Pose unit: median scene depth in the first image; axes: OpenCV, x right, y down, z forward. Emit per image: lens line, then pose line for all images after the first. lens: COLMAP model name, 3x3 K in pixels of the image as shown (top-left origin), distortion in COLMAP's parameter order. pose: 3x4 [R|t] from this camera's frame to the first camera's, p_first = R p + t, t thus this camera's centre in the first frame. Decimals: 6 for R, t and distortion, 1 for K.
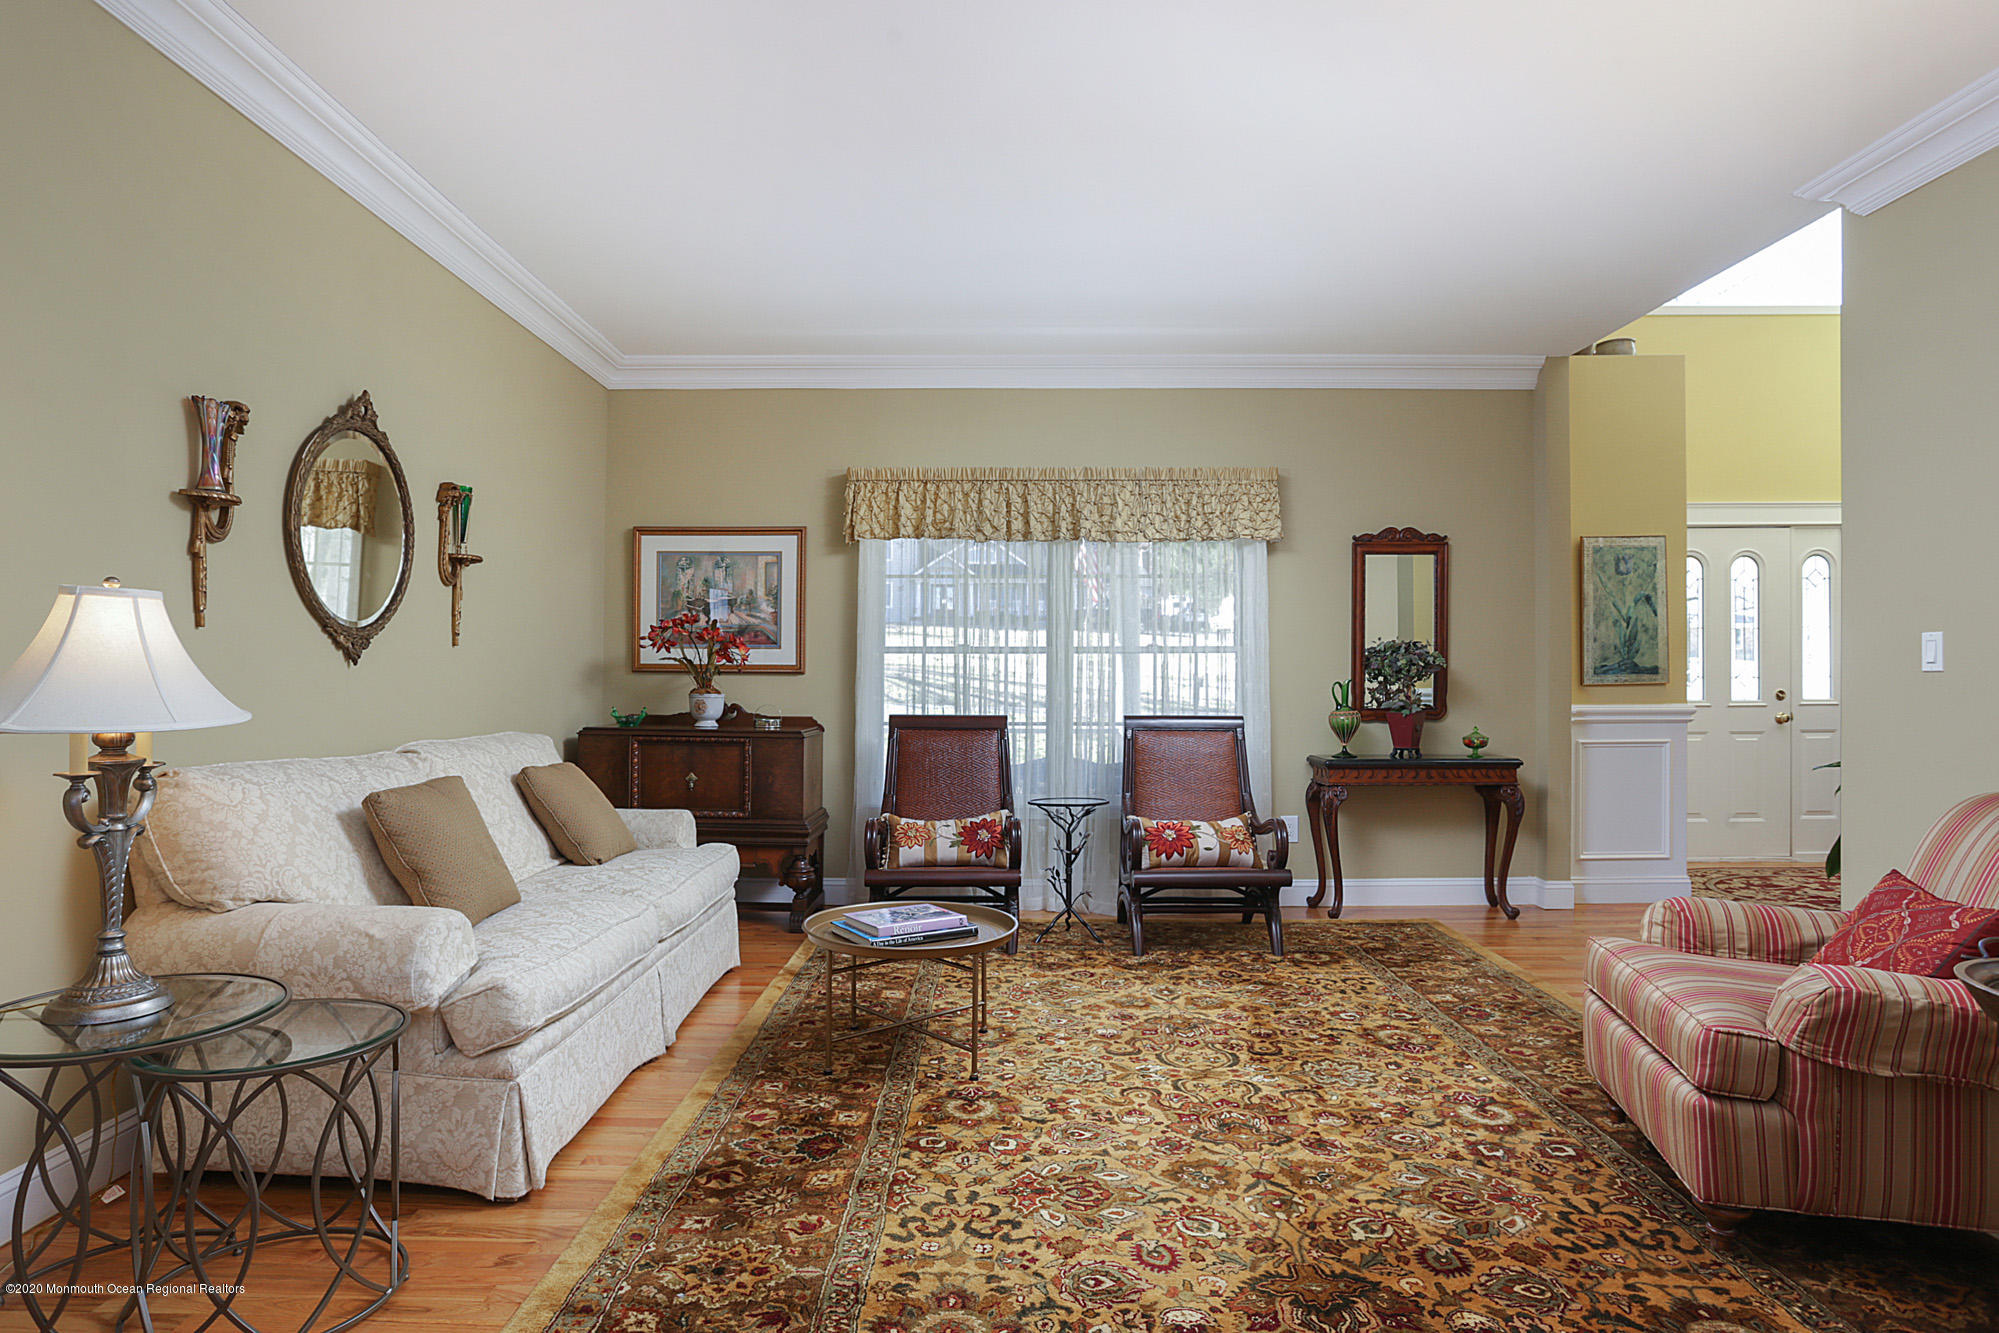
lens RADIAL K [[1131.7, 0, 1053.5], [0, 1131.7, 655.1], [0, 0, 1]] dist [-0.043833, 0.017297]
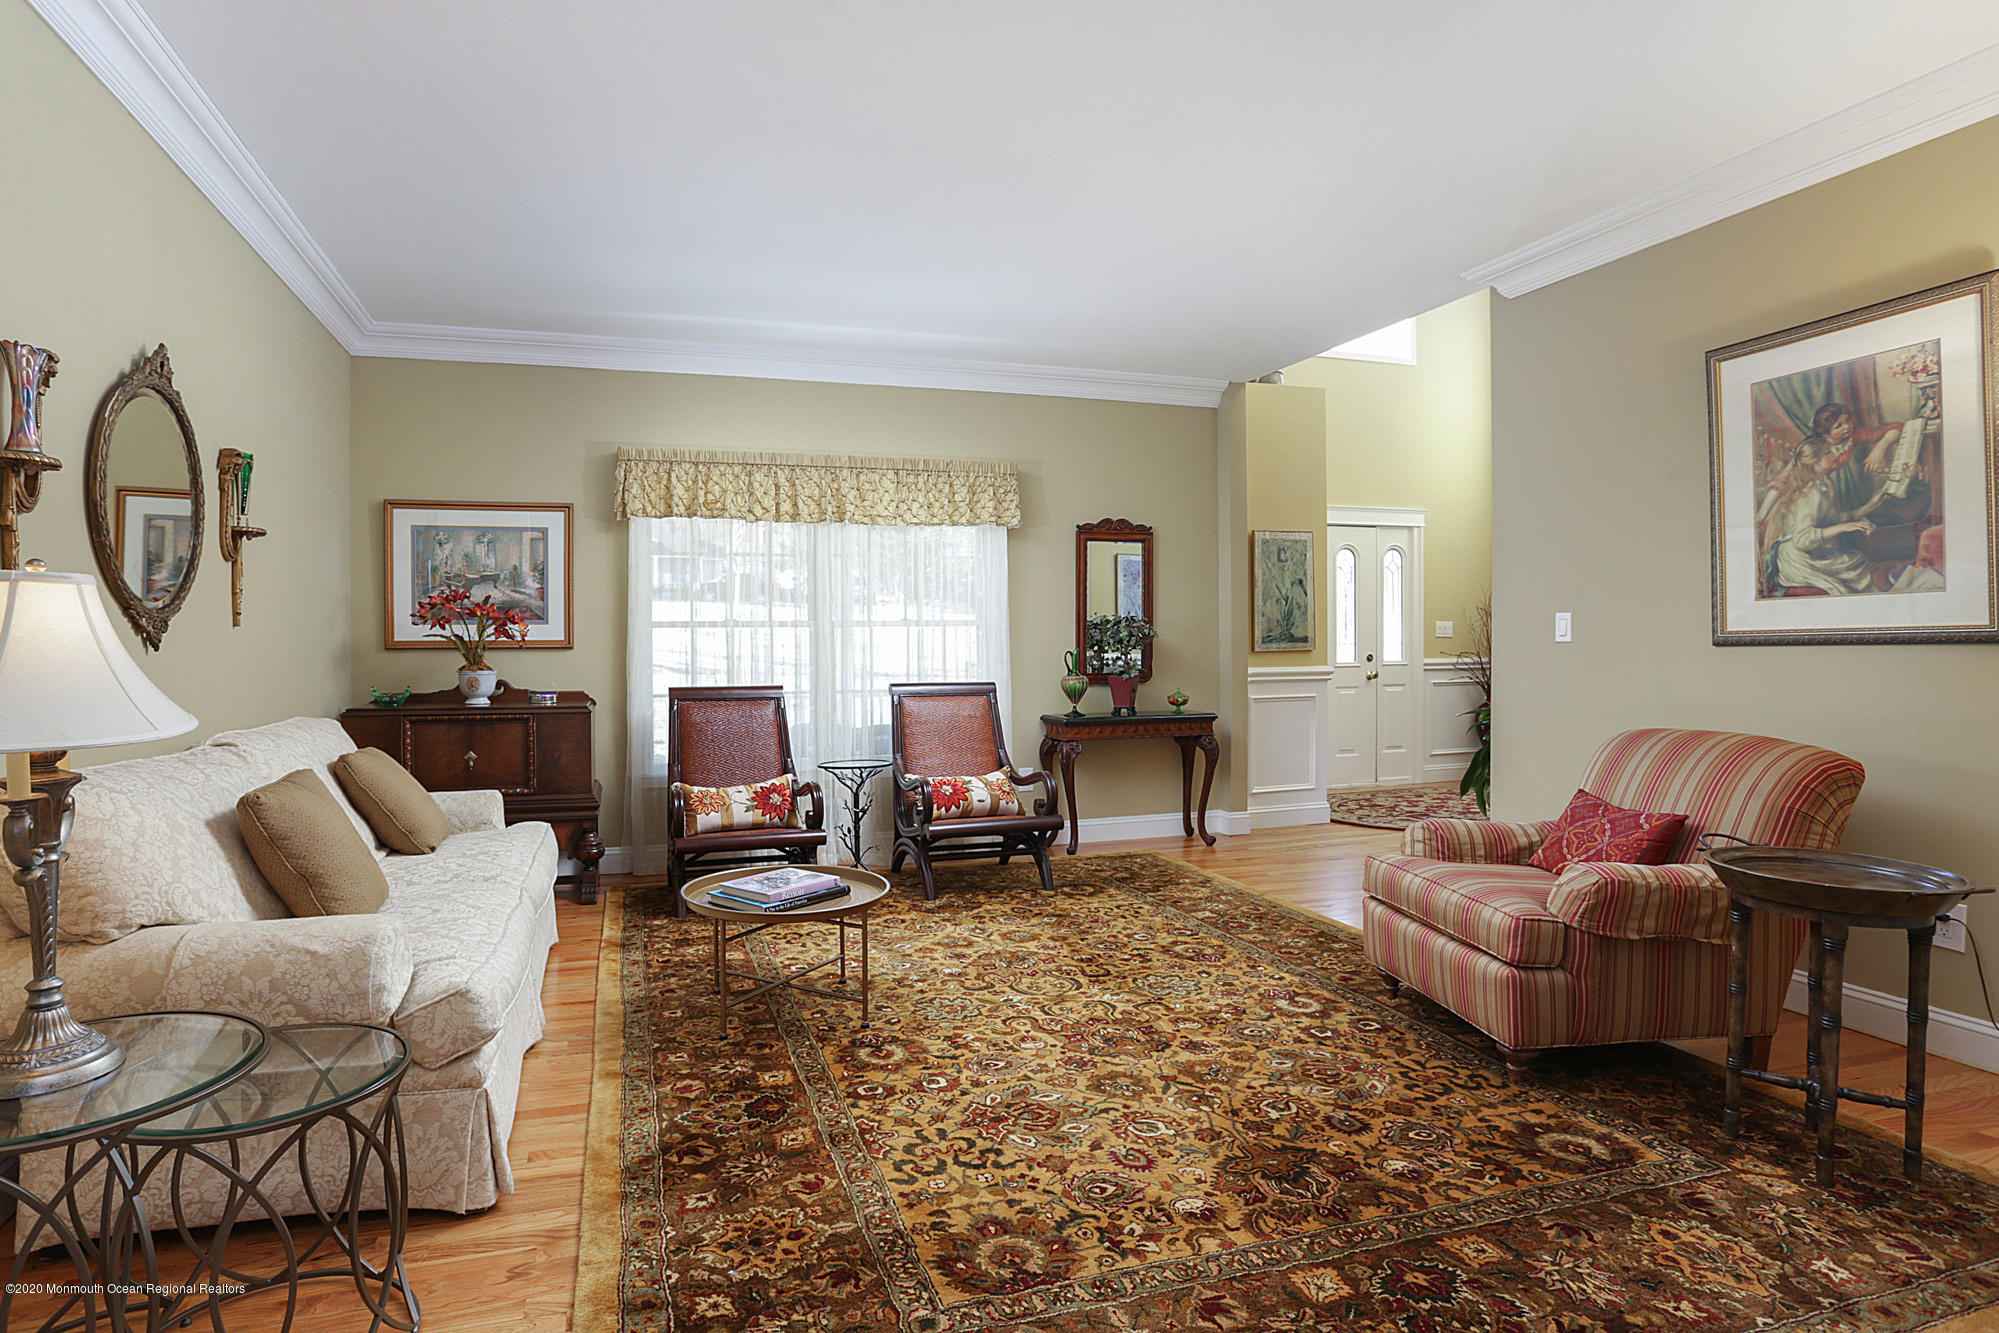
lens RADIAL K [[1017.1, 0, 1005.4], [0, 1017.1, 639.1], [0, 0, 1]] dist [-0.065866, 0.029585]
pose [[0.952134, -0.008684, 0.305559, -0.211286], [0.003549, 0.999843, 0.017356, -0.011221], [-0.305662, -0.015441, 0.952015, 0.038888]]
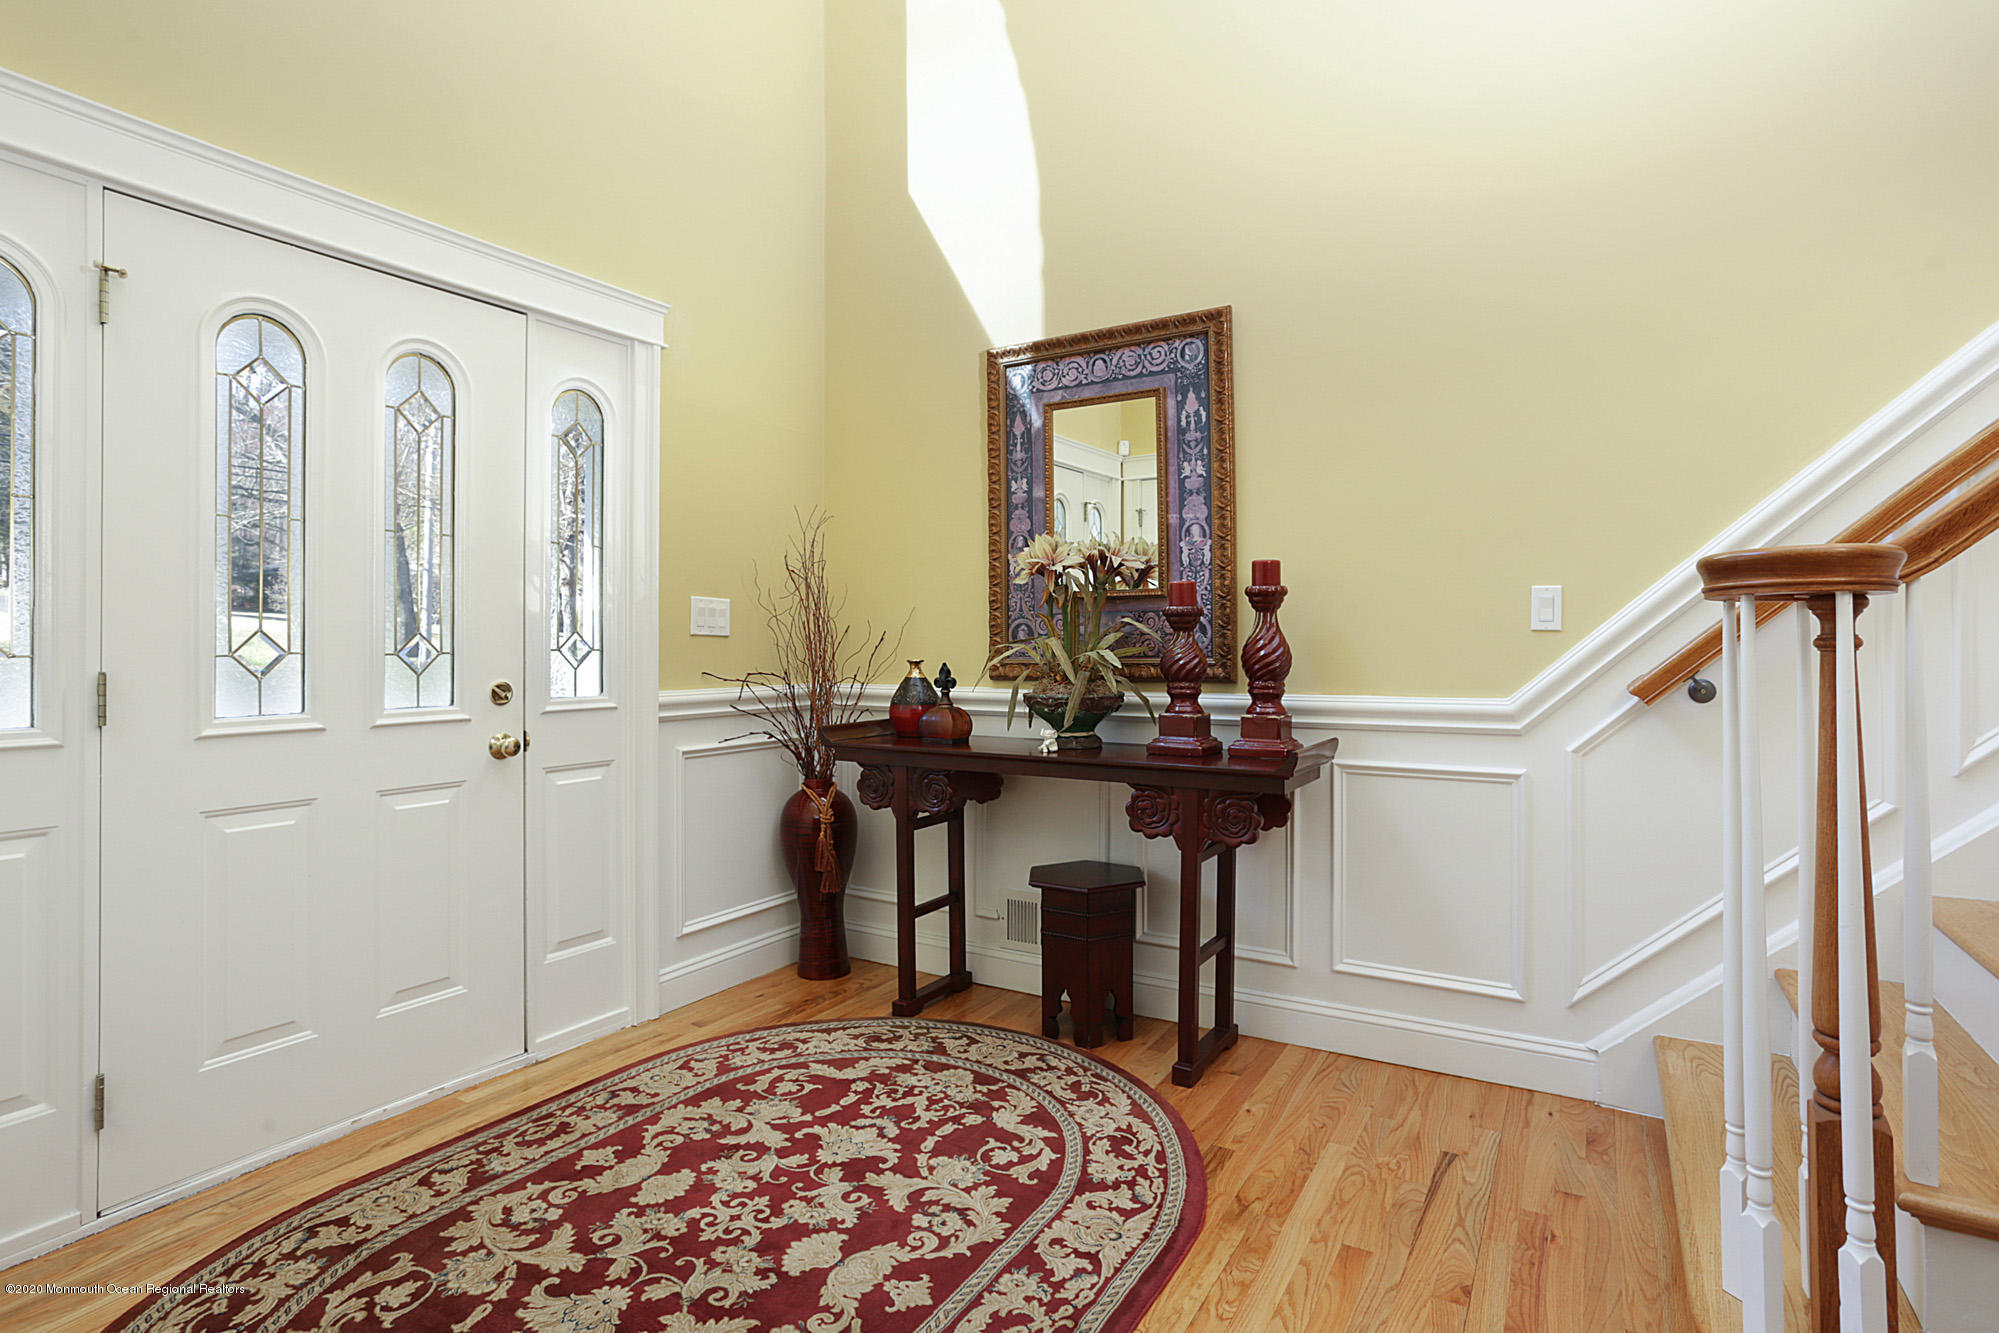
lens RADIAL K [[1017.1, 0, 1010.2], [0, 1017.1, 636.2], [0, 0, 1]] dist [-0.065866, 0.029585]
pose [[0.513602, 0.000049, 0.858028, 0.854650], [-0.005161, 0.999982, 0.003032, 0.026479], [-0.858013, -0.005986, 0.513593, 1.281174]]
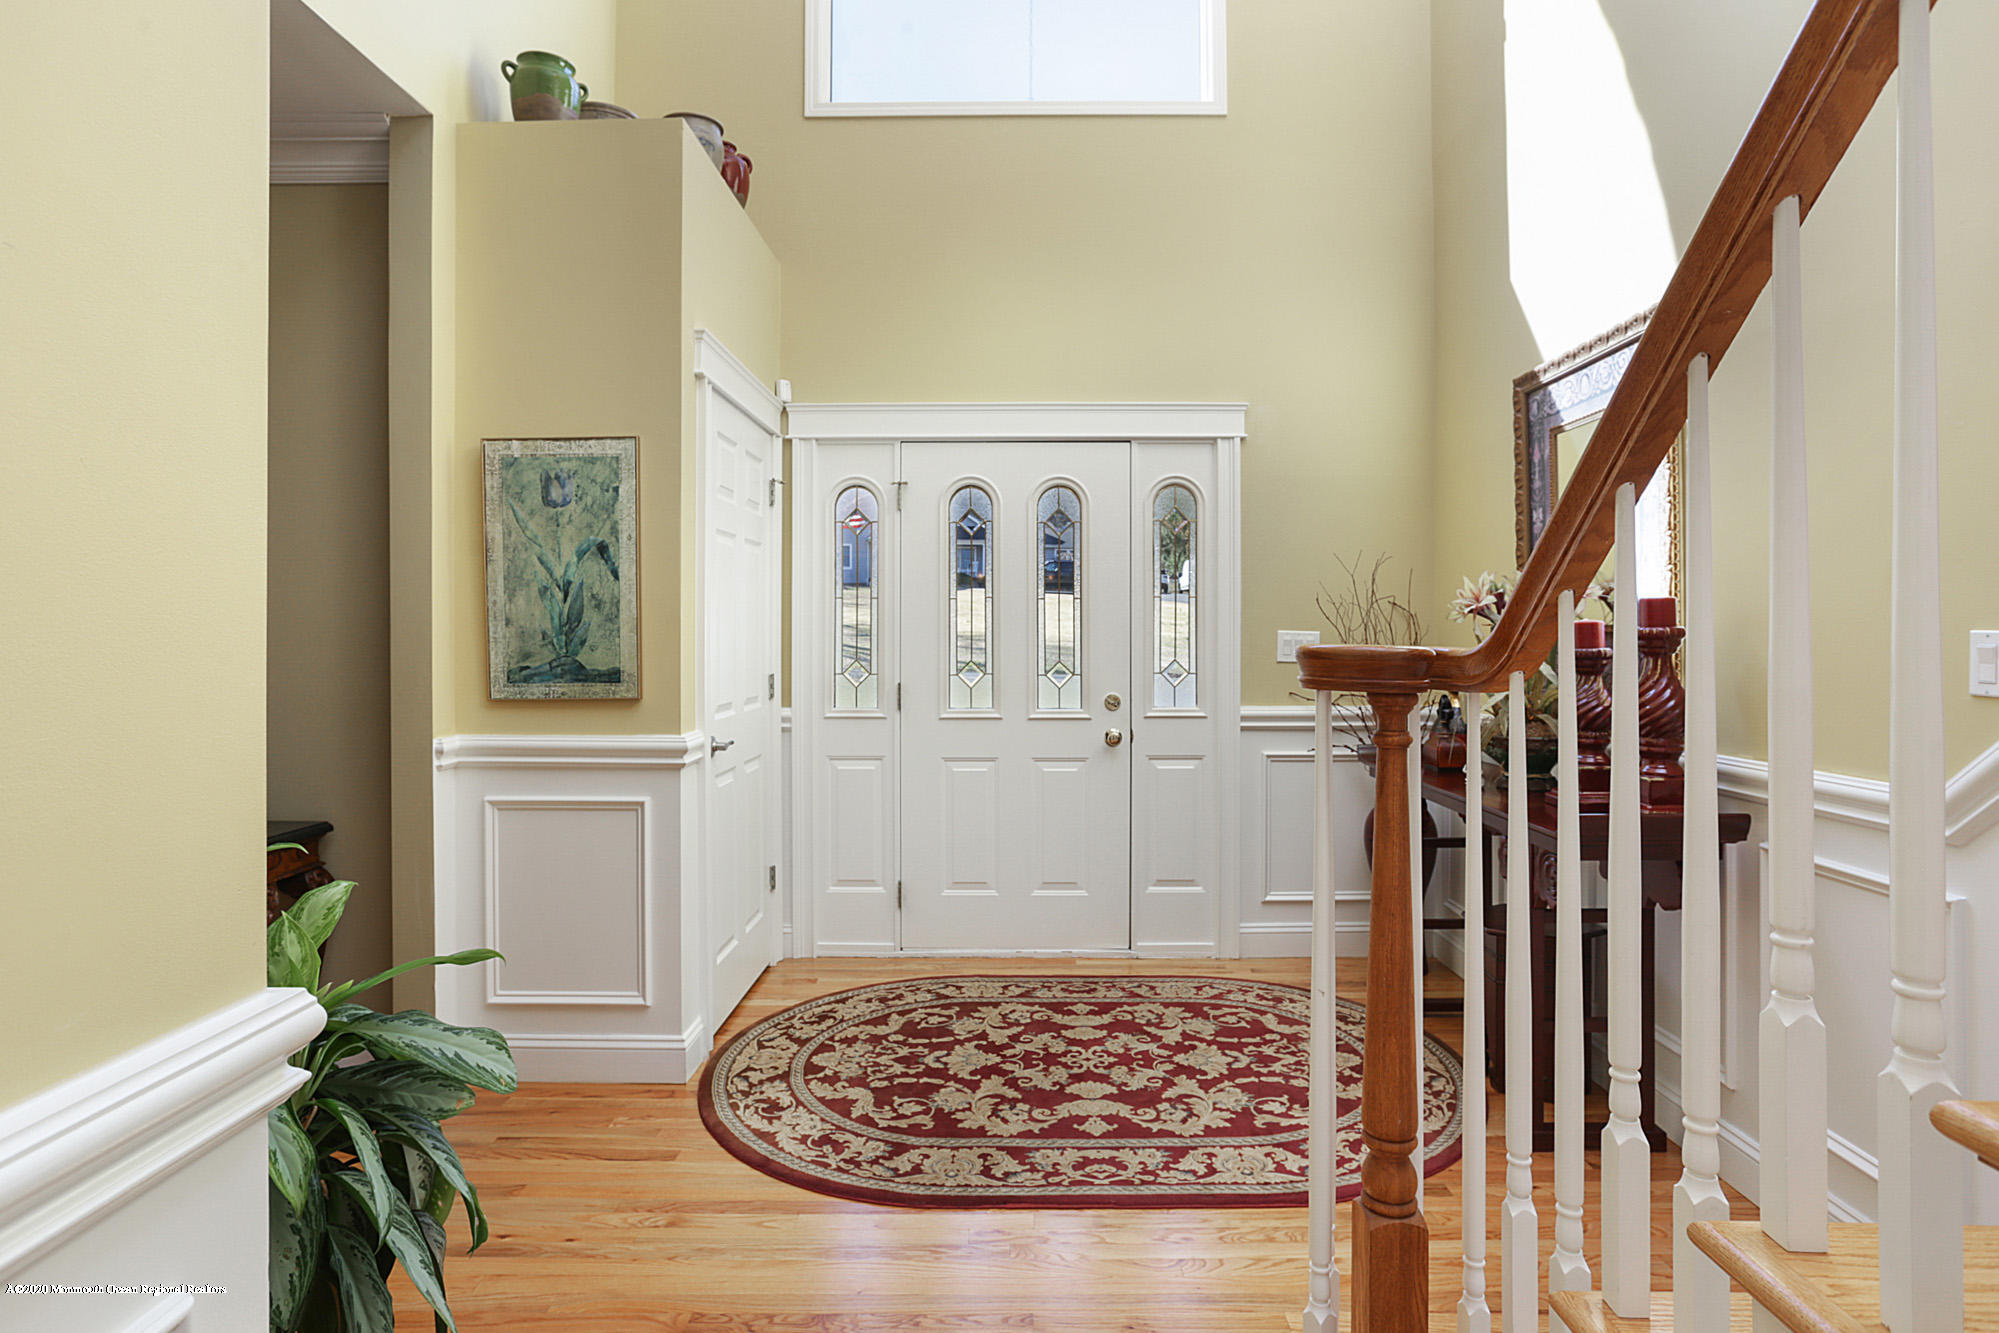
lens RADIAL K [[1055.3, 0, 979.5], [0, 1055.3, 630.7], [0, 0, 1]] dist [-0.063545, 0.028164]
pose [[0.999459, -0.006356, -0.032282, 1.210057], [0.006619, 0.999946, 0.008051, -0.019498], [0.032229, -0.008260, 0.999446, 0.786153]]
